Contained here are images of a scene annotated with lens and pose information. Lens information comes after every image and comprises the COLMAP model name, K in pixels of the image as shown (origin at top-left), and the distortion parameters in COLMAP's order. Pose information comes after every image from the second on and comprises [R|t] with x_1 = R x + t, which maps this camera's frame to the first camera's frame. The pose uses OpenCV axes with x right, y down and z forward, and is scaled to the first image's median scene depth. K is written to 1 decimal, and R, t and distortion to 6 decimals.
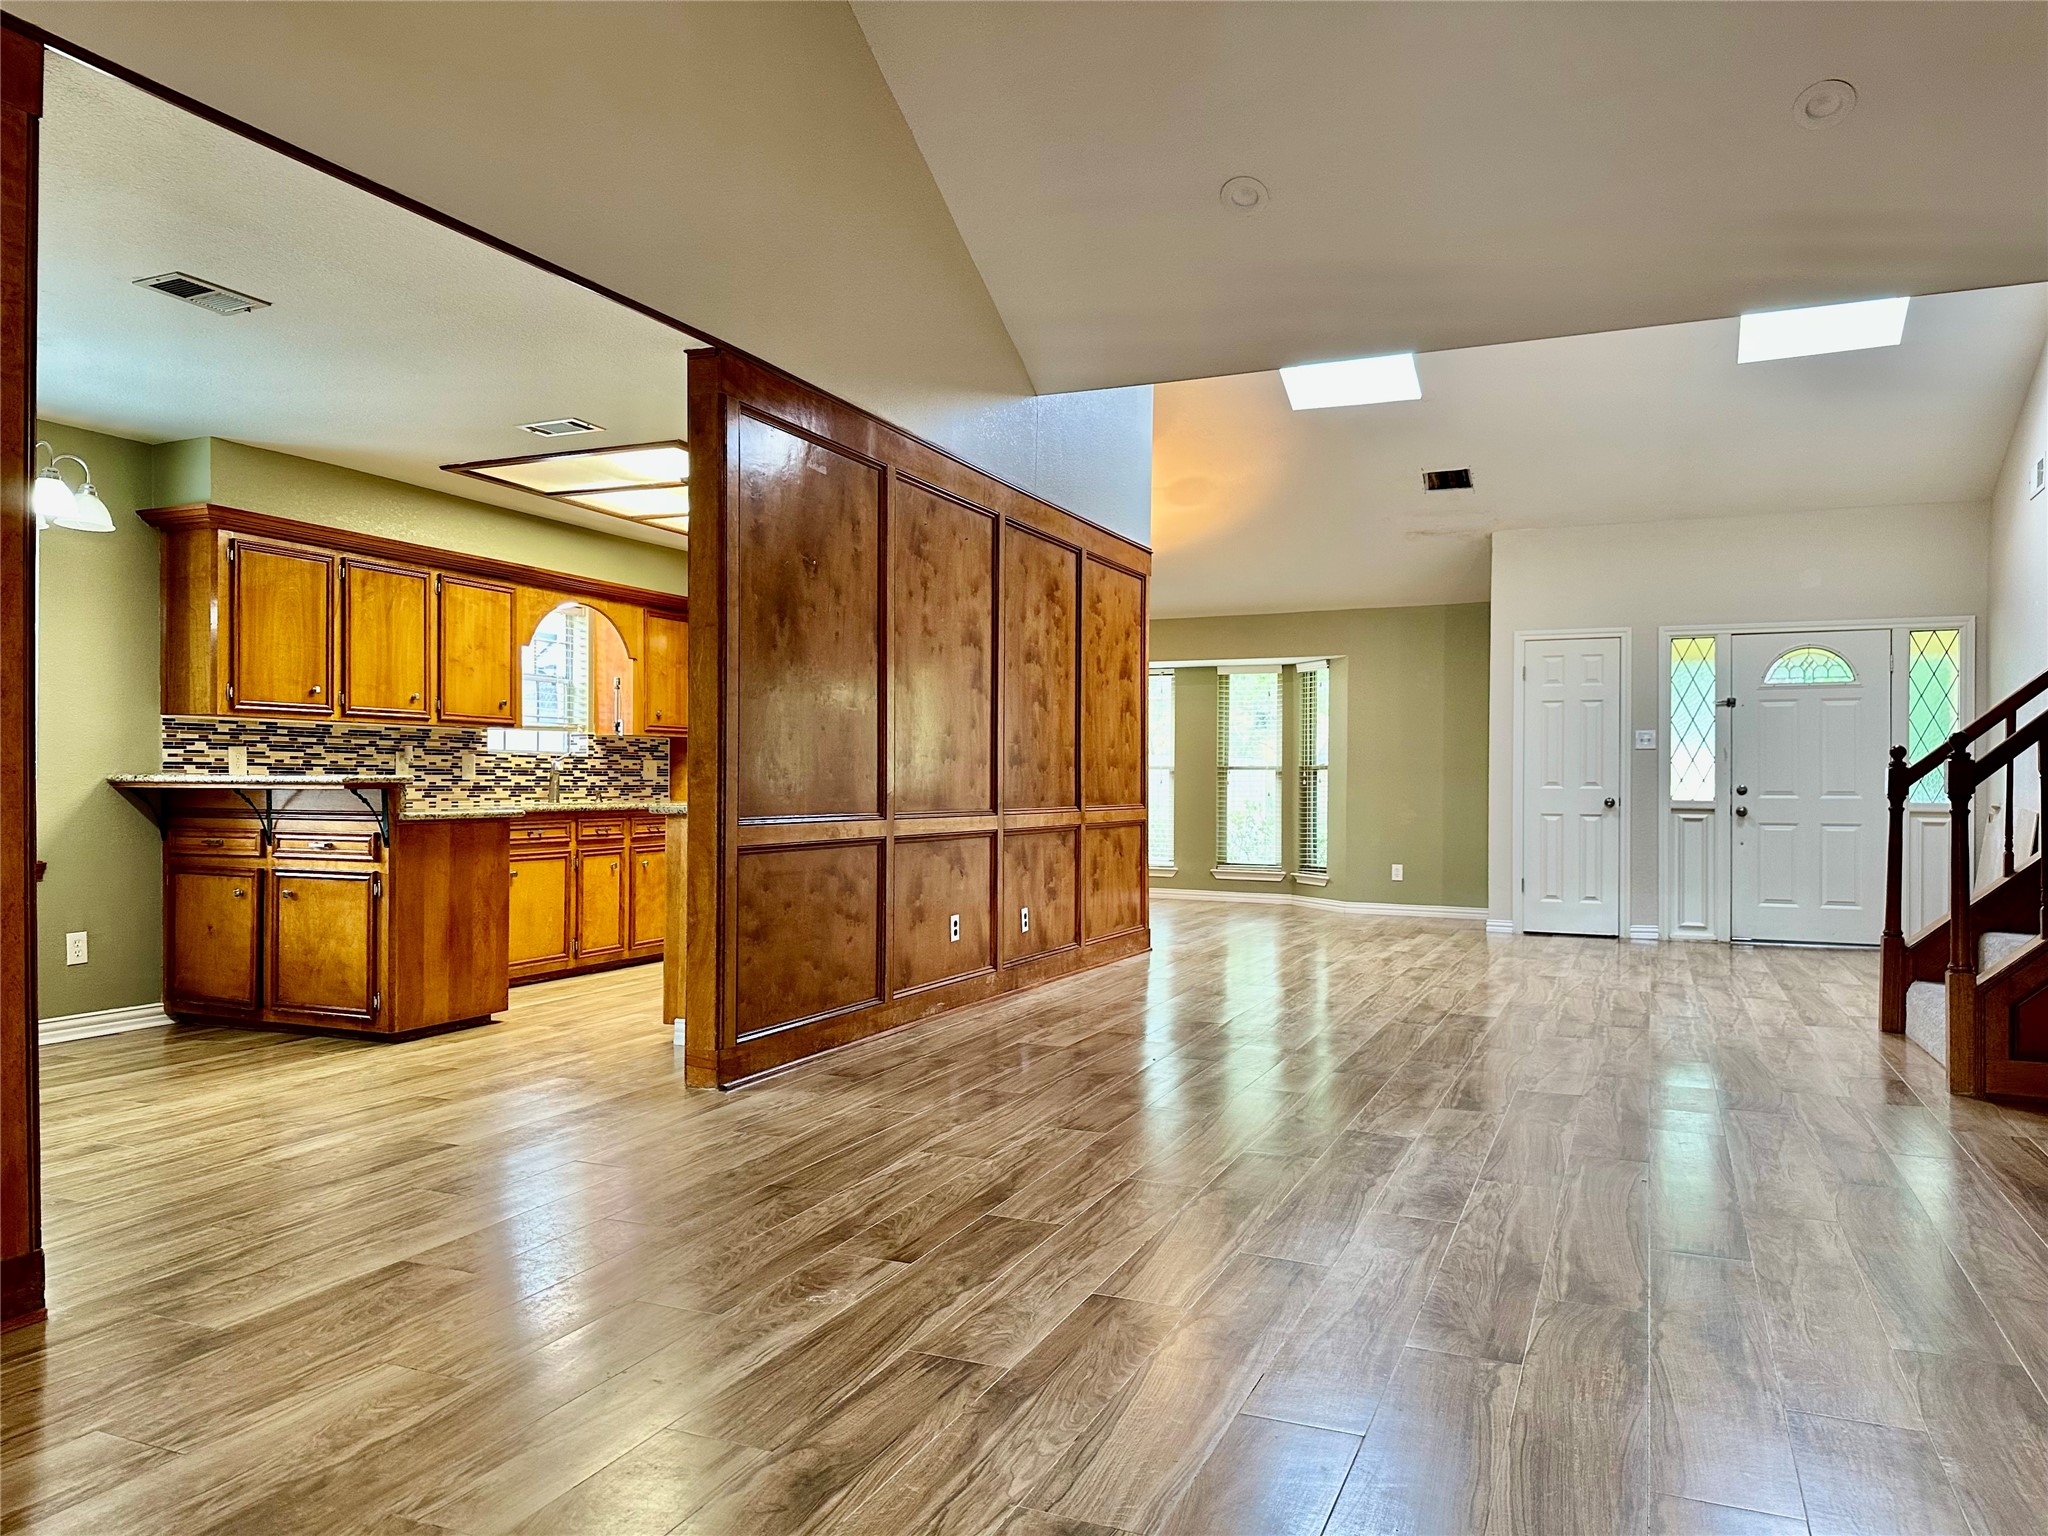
lens RADIAL K [[1439.8, 0, 1024.3], [0, 1439.8, 769.7], [0, 0, 1]] dist [0.145524, -0.271929]
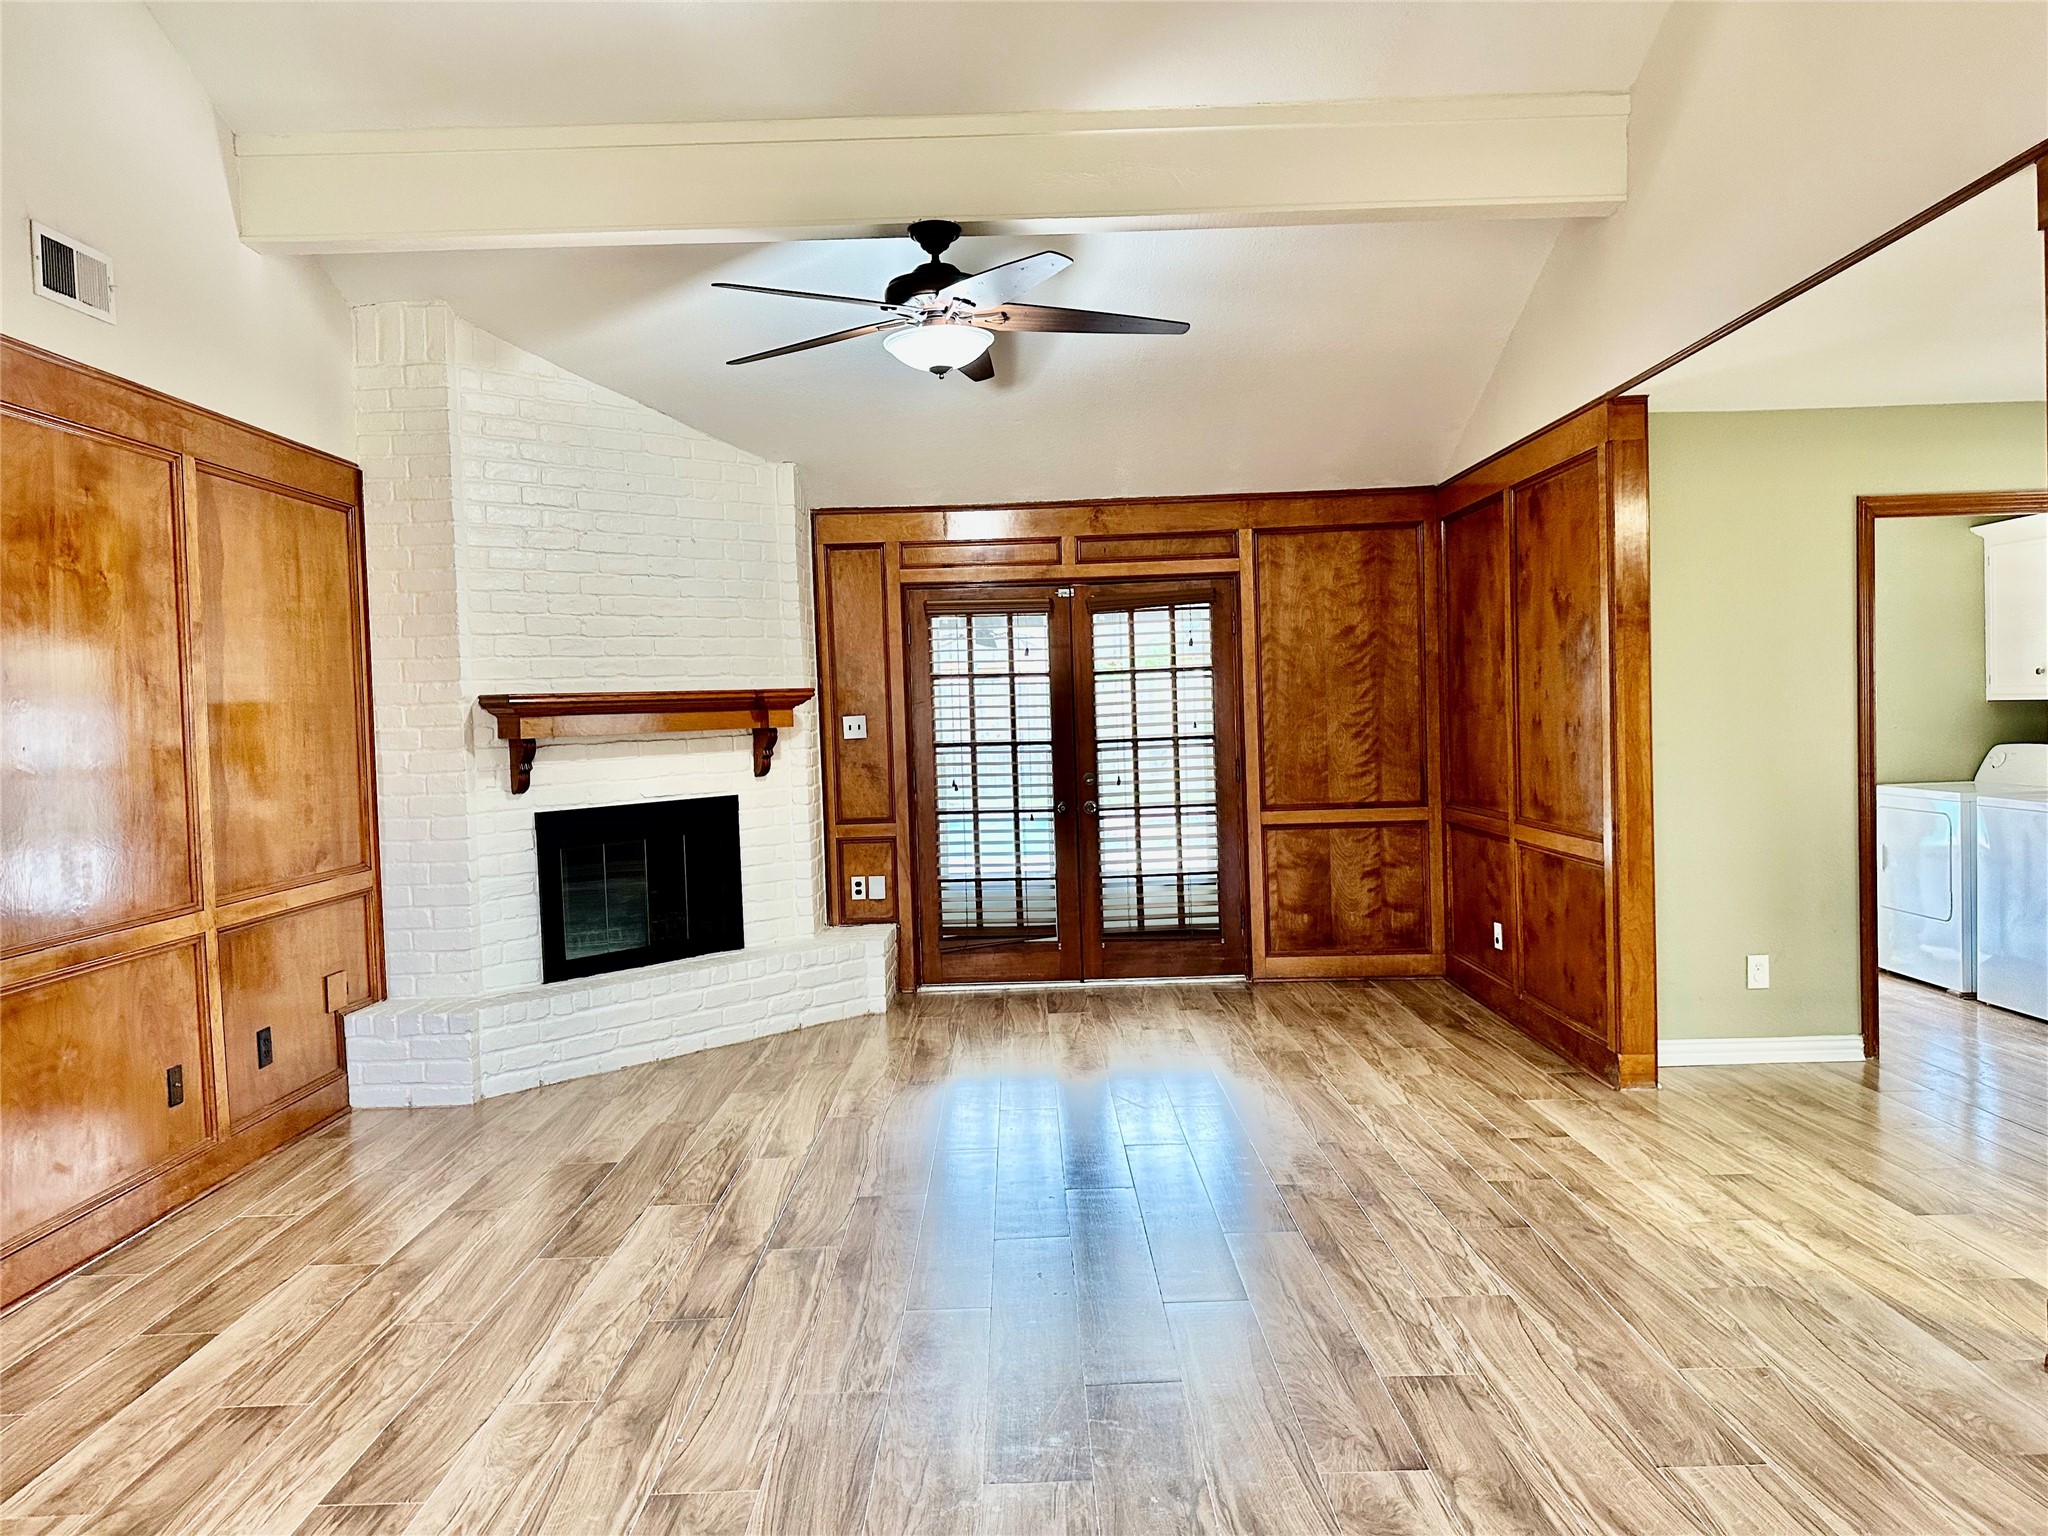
lens RADIAL K [[1432.7, 0, 1024.1], [0, 1432.7, 762.9], [0, 0, 1]] dist [0.174209, -0.262936]
pose [[-0.916679, 0.042371, -0.397372, 0.504989], [0.033994, 0.999027, 0.028104, -0.081046], [0.398176, 0.012254, -0.917227, 1.628680]]
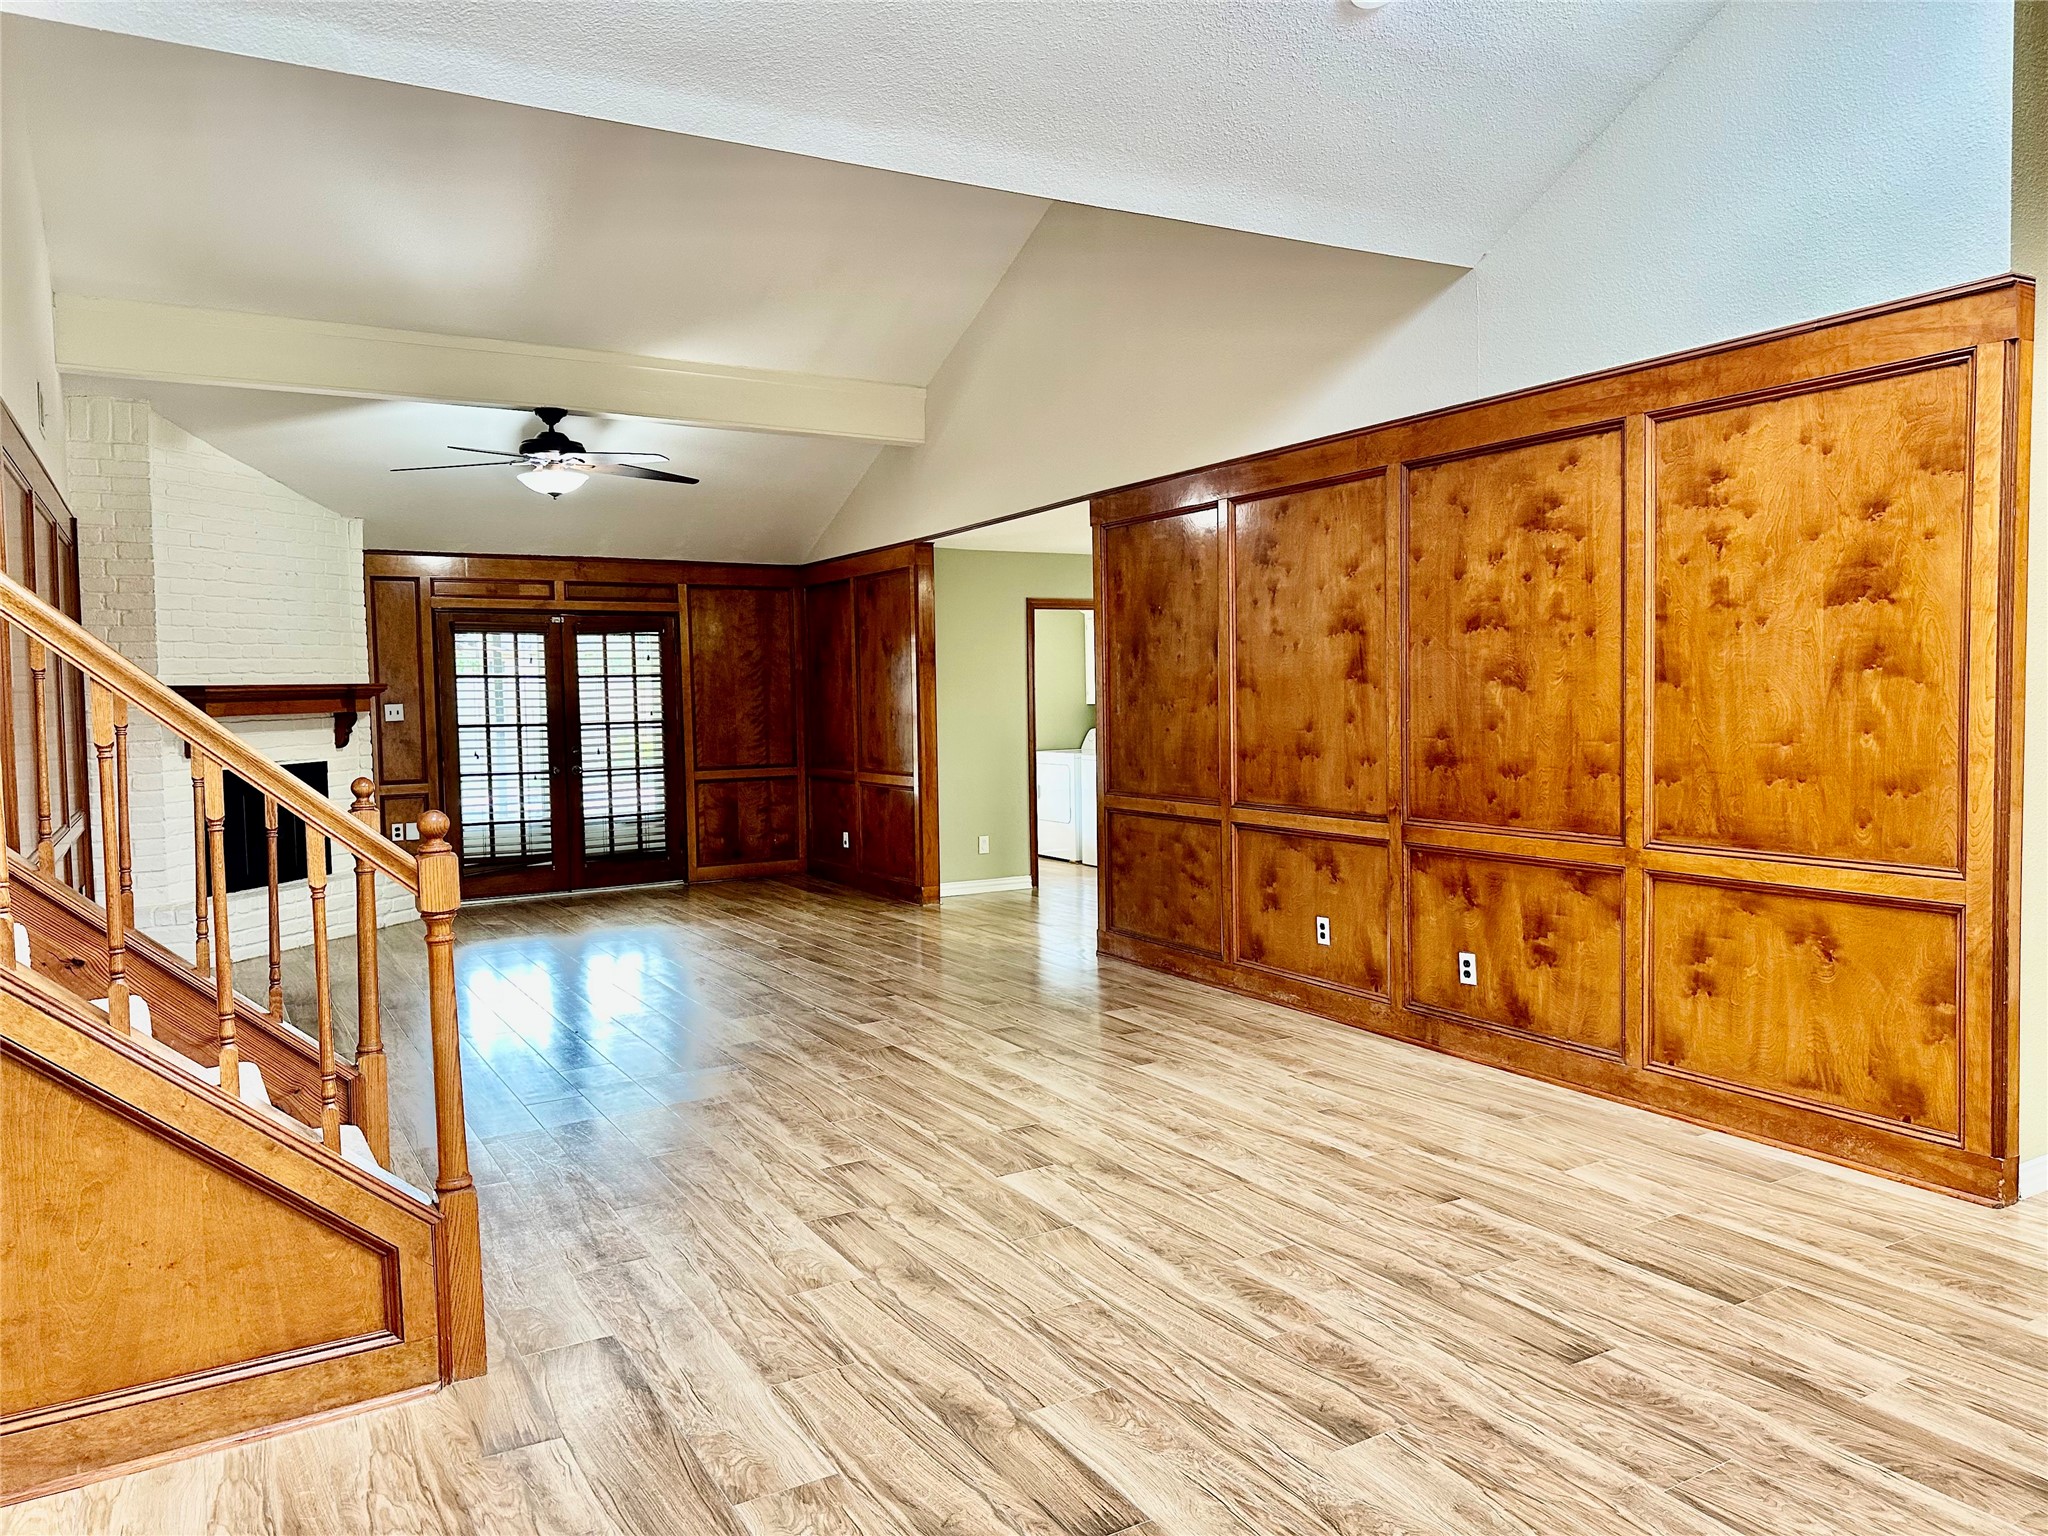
lens RADIAL K [[1454.0, 0, 1028.2], [0, 1454.0, 768.3], [0, 0, 1]] dist [0.047642, -0.063474]
pose [[-0.588904, 0.050031, -0.806653, 1.315971], [0.023943, 0.998724, 0.044464, -0.072837], [0.807848, 0.006871, -0.589351, 2.190775]]
